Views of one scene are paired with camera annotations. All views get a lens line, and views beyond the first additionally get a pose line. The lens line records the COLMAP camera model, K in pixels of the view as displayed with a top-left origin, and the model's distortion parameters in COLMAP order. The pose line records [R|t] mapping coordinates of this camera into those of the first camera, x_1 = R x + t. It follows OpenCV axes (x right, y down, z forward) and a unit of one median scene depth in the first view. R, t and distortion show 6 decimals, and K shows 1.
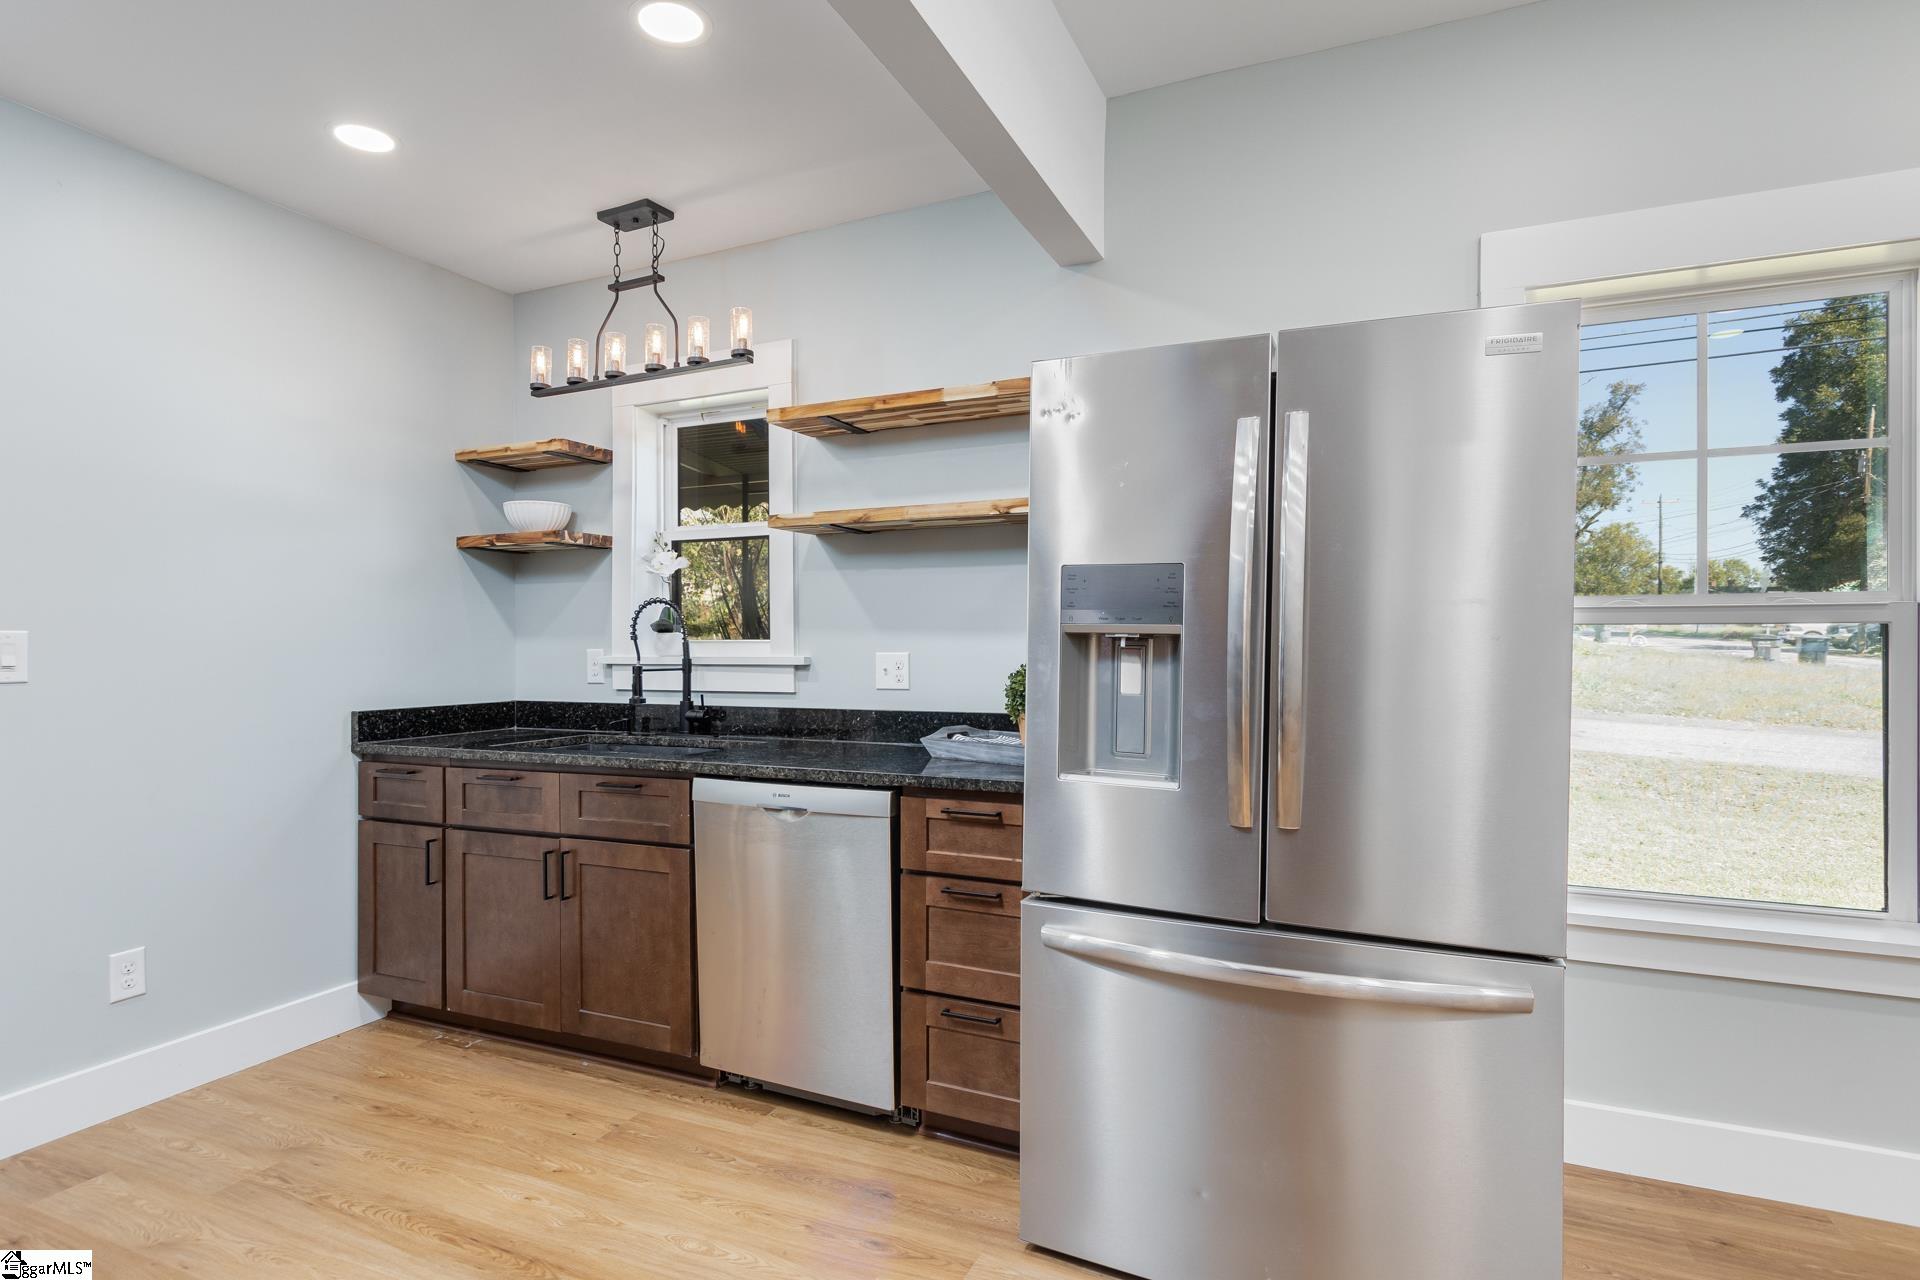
lens RADIAL K [[902.5, 0, 973.6], [0, 902.5, 613.8], [0, 0, 1]] dist [-0.001378, -0.000066]
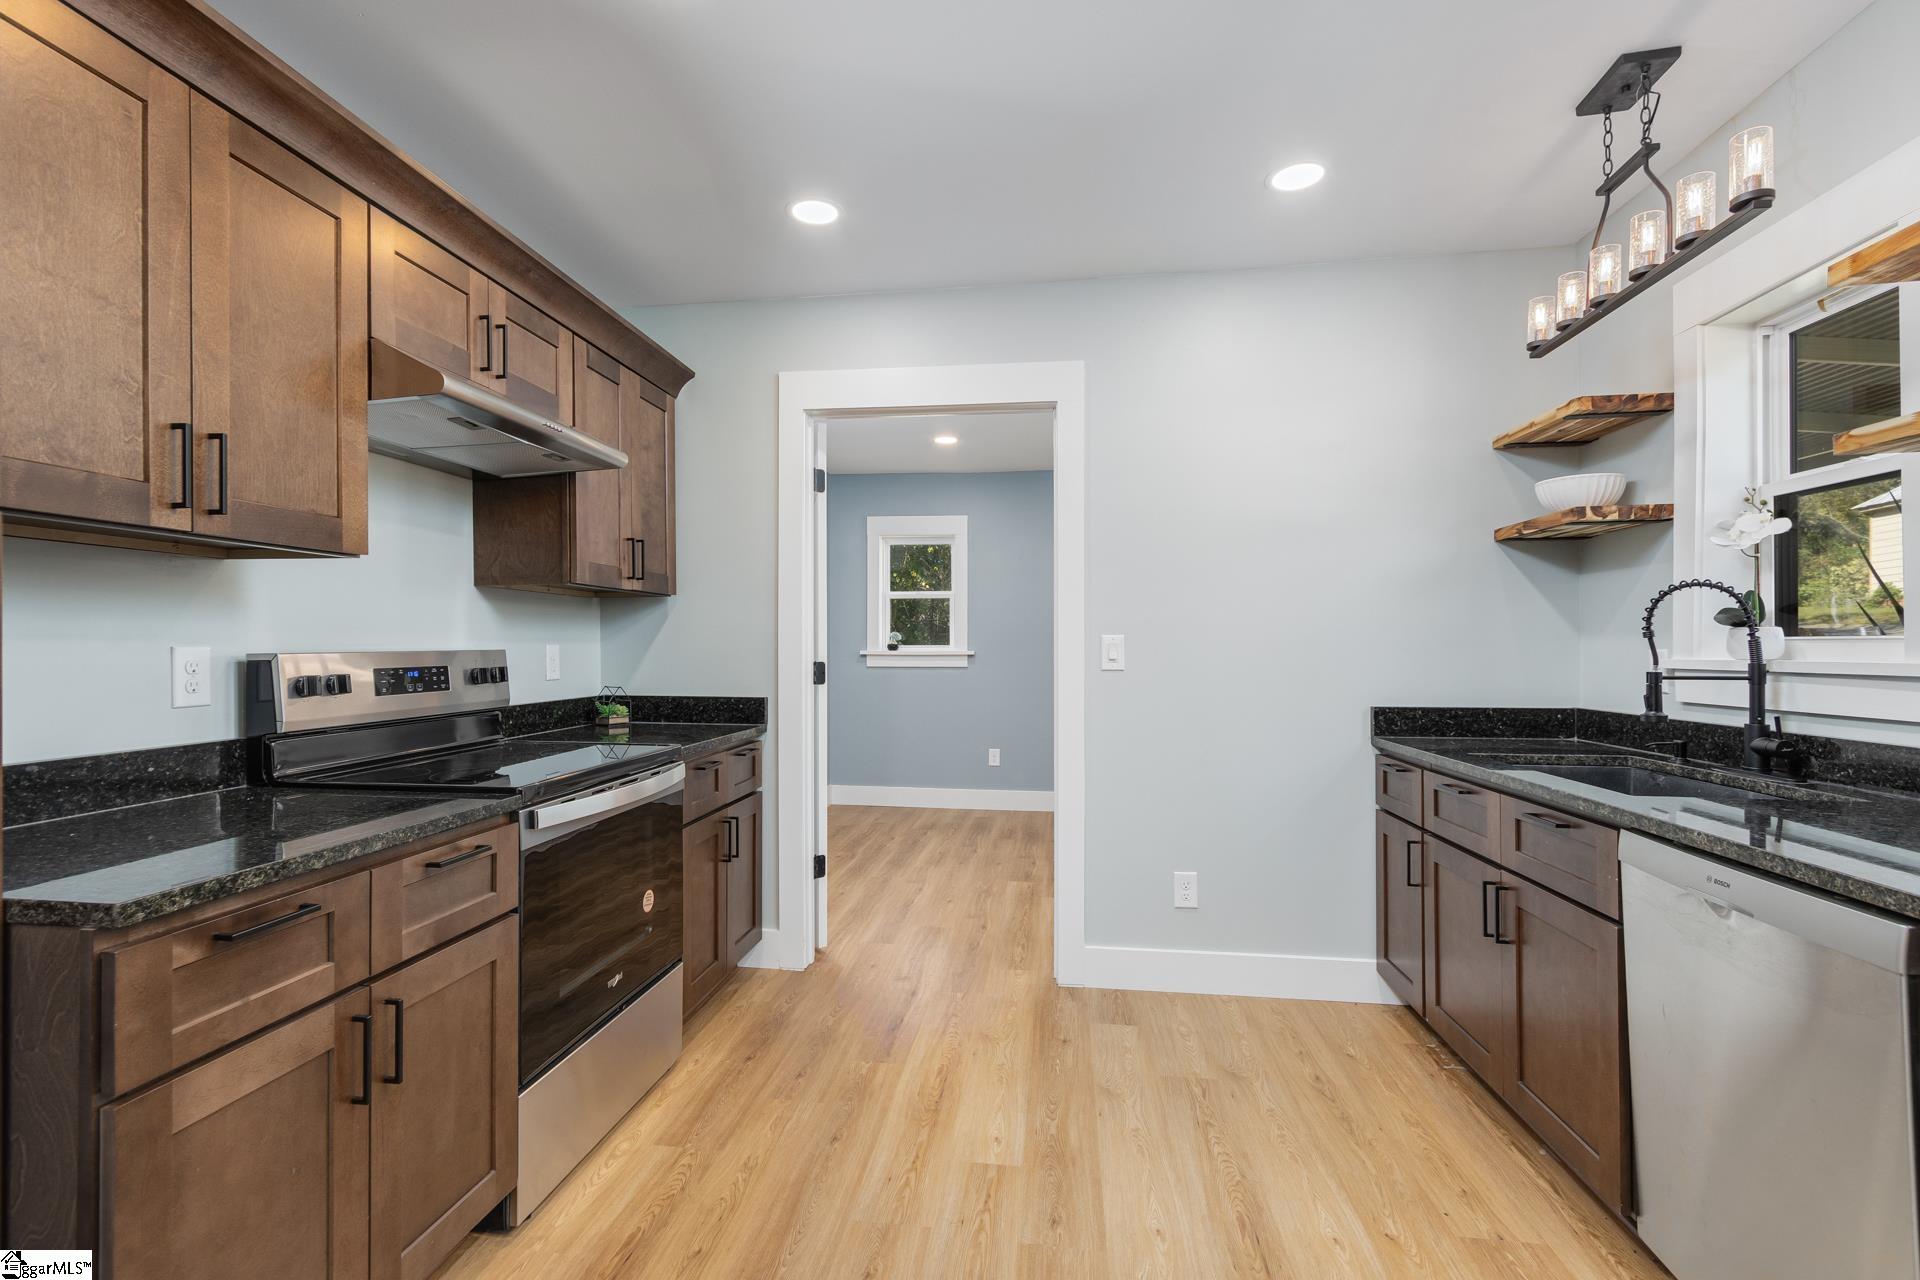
lens RADIAL K [[869.8, 0, 953.7], [0, 869.8, 625.6], [0, 0, 1]] dist [0.002709, -0.002298]
pose [[0.295056, -0.020759, -0.955255, 0.151970], [0.033232, 0.999382, -0.011454, 0.008119], [0.954902, -0.028366, 0.295563, 0.223446]]
